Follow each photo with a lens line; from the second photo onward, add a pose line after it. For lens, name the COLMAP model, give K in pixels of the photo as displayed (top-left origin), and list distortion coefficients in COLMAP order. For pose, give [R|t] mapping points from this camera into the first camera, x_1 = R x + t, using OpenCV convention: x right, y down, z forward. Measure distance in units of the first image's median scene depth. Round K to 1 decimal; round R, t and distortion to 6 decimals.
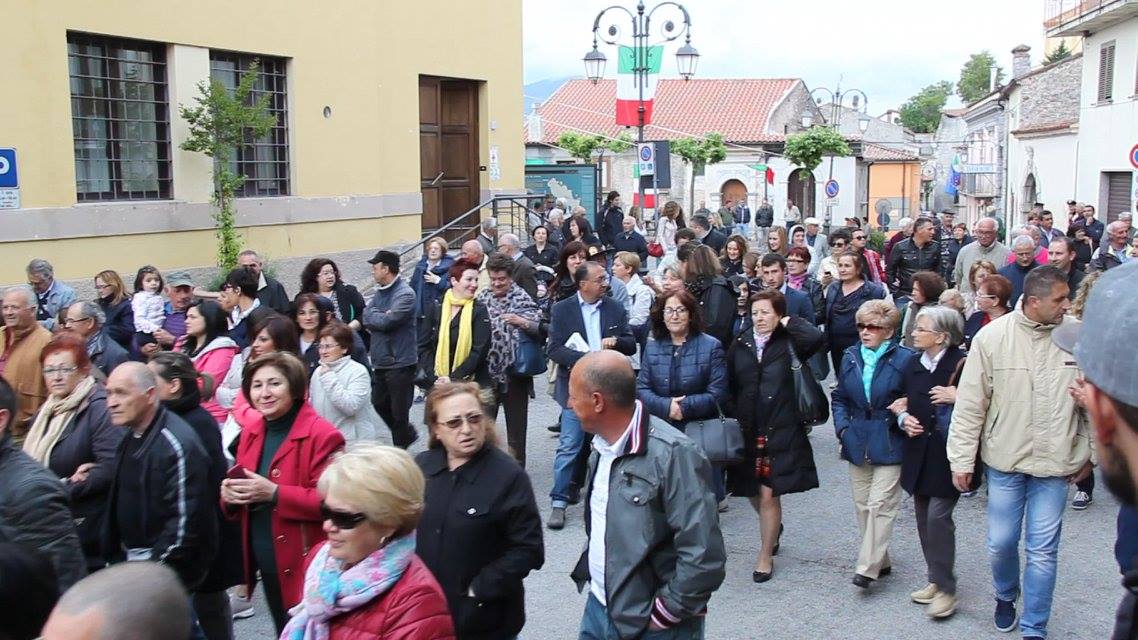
lens RADIAL K [[1231.3, 0, 562.7], [0, 1231.3, 318.4], [0, 0, 1]] dist [-0.098189, 0.416038]
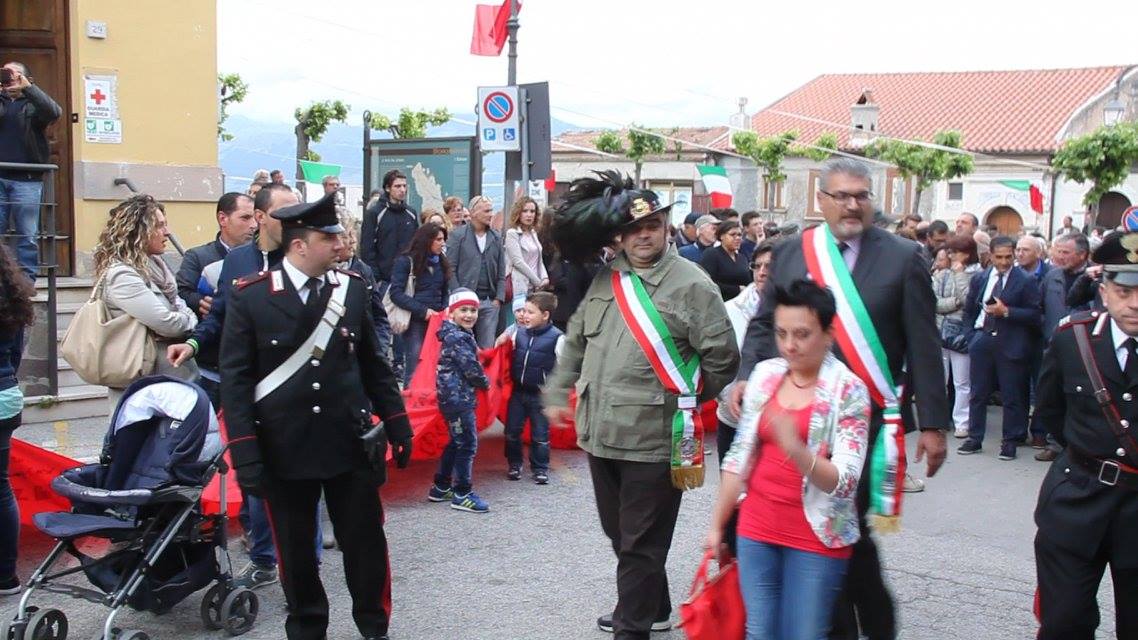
lens RADIAL K [[1231.3, 0, 562.7], [0, 1231.3, 318.4], [0, 0, 1]] dist [-0.098189, 0.416038]
pose [[0.948280, 0.061630, -0.311396, 0.140500], [-0.069992, 0.997423, -0.015740, -0.026148], [0.309624, 0.036721, 0.950150, 0.317329]]
